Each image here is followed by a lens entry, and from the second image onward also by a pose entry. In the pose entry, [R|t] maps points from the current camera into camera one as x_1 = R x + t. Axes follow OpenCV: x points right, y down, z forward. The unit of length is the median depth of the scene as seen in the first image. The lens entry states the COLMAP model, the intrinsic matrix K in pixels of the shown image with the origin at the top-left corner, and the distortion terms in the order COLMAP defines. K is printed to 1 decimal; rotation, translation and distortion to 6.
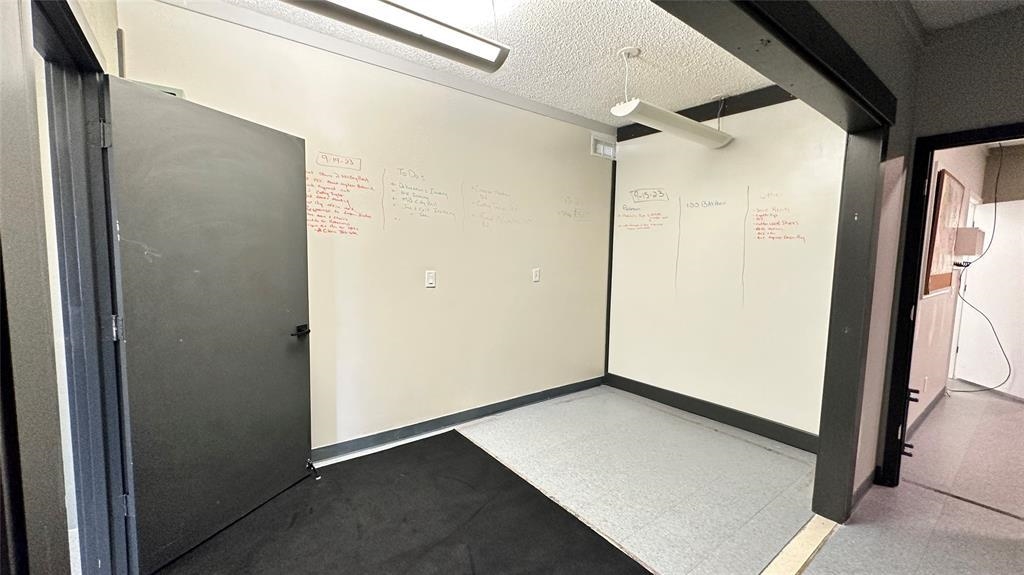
lens RADIAL K [[409.7, 0, 509.4], [0, 409.7, 287.3], [0, 0, 1]] dist [-0.002904, -0.000075]
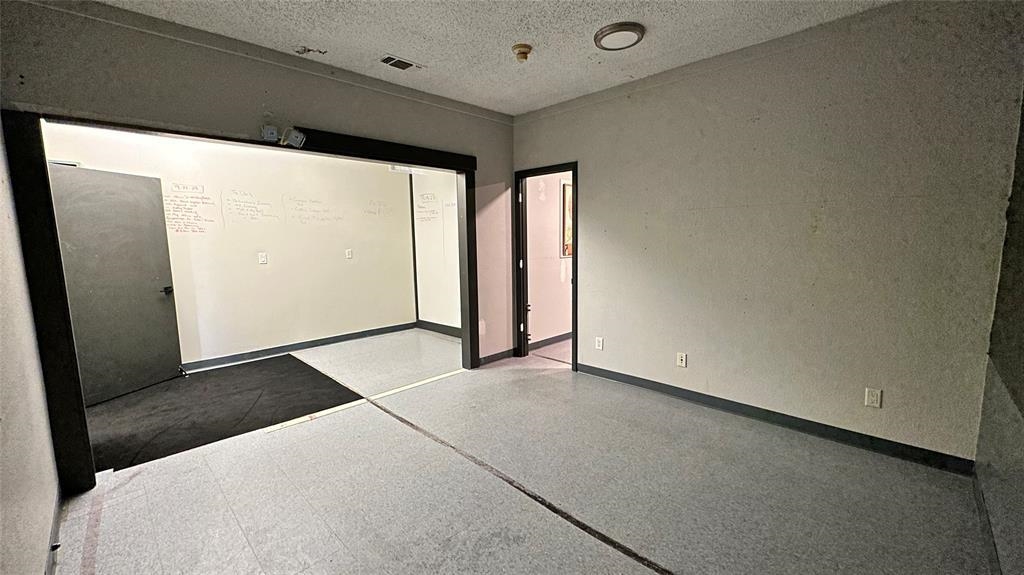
lens RADIAL K [[409.7, 0, 510.6], [0, 409.7, 289.6], [0, 0, 1]] dist [-0.002904, -0.000075]
pose [[0.989377, -0.053557, 0.135148, 0.624959], [0.048082, 0.997897, 0.043462, 0.090377], [-0.137192, -0.036502, 0.989872, -0.821407]]
